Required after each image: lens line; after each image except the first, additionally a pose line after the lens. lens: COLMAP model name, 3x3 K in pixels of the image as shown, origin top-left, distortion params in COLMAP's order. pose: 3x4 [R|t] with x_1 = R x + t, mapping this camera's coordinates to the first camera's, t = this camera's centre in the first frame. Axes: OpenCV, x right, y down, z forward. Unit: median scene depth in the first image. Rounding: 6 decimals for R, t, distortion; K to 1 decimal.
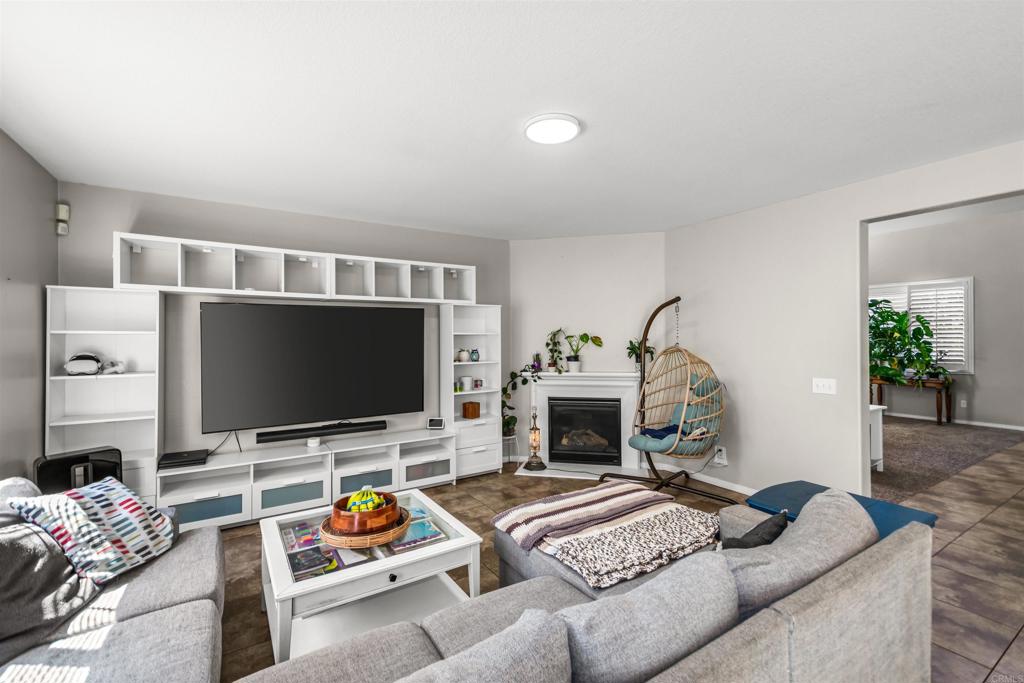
lens RADIAL K [[451.2, 0, 517.0], [0, 451.2, 339.7], [0, 0, 1]] dist [0.015861, -0.003299]
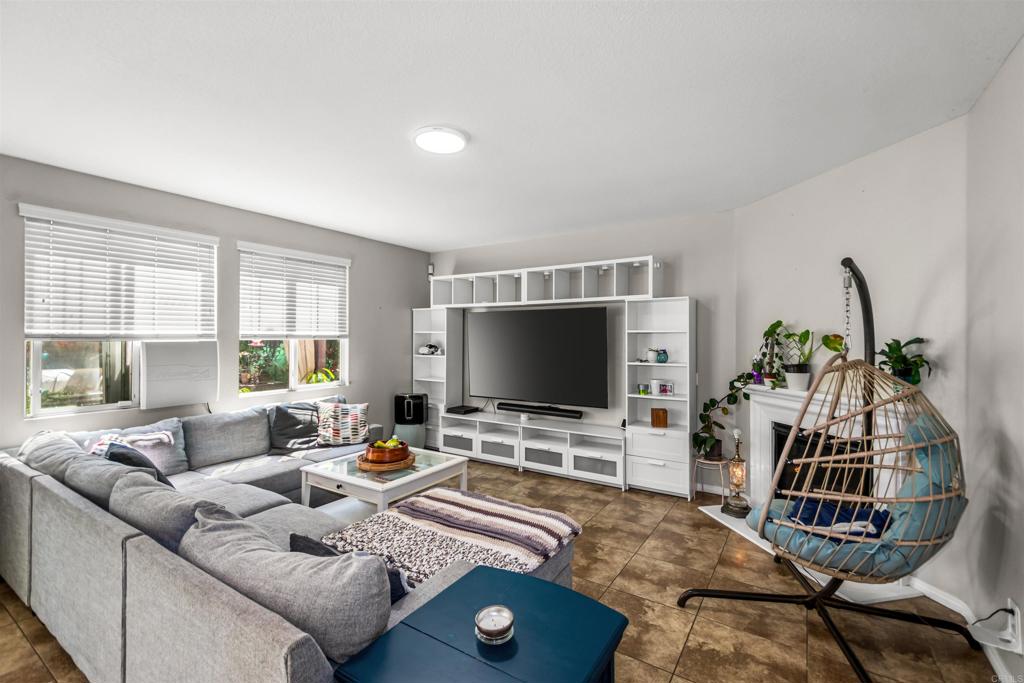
lens RADIAL K [[451.2, 0, 515.4], [0, 451.2, 336.4], [0, 0, 1]] dist [0.015861, -0.003299]
pose [[0.401007, 0.005914, -0.916056, 0.650602], [-0.004485, 0.999980, 0.004492, -0.006554], [0.916064, 0.002308, 0.401025, 0.420282]]
